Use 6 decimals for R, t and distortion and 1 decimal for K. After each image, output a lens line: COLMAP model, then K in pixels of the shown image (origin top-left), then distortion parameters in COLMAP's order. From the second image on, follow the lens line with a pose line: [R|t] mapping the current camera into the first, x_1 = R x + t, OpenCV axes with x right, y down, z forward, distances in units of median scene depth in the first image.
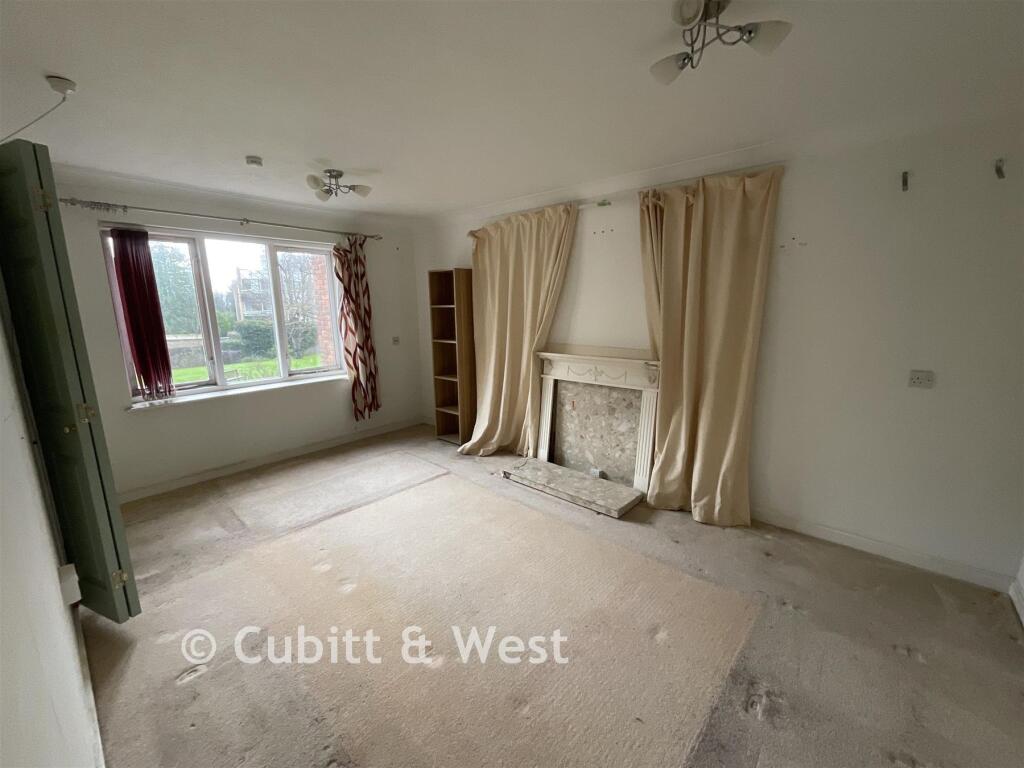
lens RADIAL K [[414.9, 0, 514.9], [0, 414.9, 384.9], [0, 0, 1]] dist [0.002223, 0.000073]
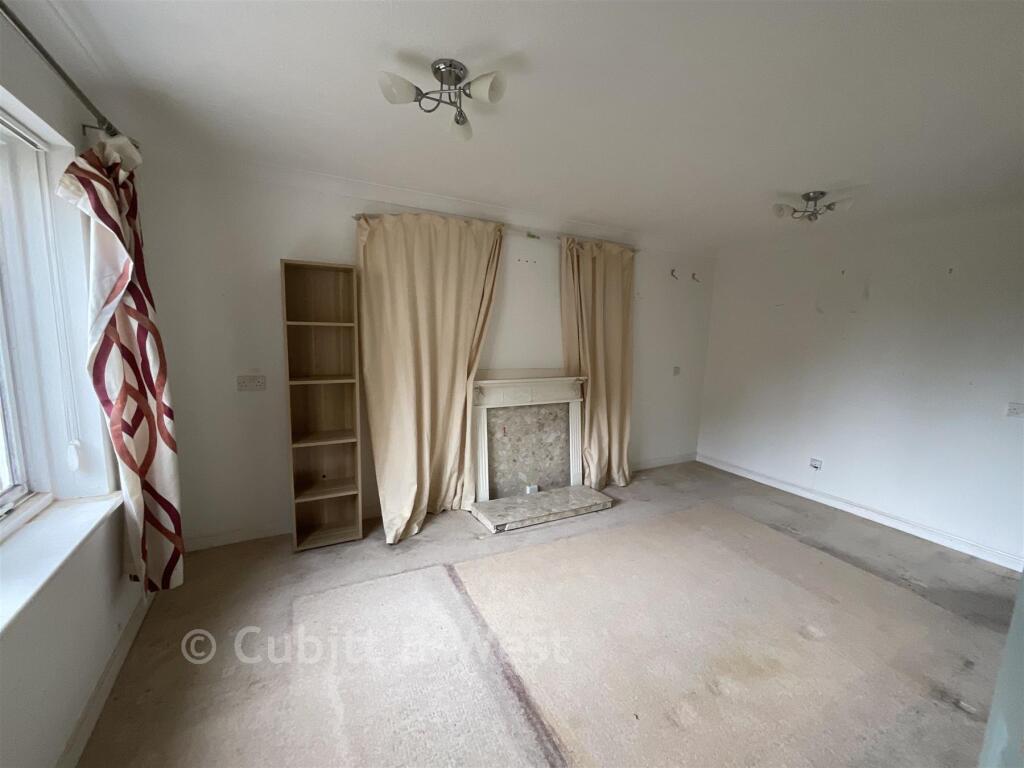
lens RADIAL K [[414.9, 0, 513.4], [0, 414.9, 384.1], [0, 0, 1]] dist [0.002223, 0.000073]
pose [[0.354165, -0.111209, 0.928547, -0.781102], [0.142624, 0.987712, 0.063896, -0.125713], [-0.924243, 0.109804, 0.365674, 0.650505]]
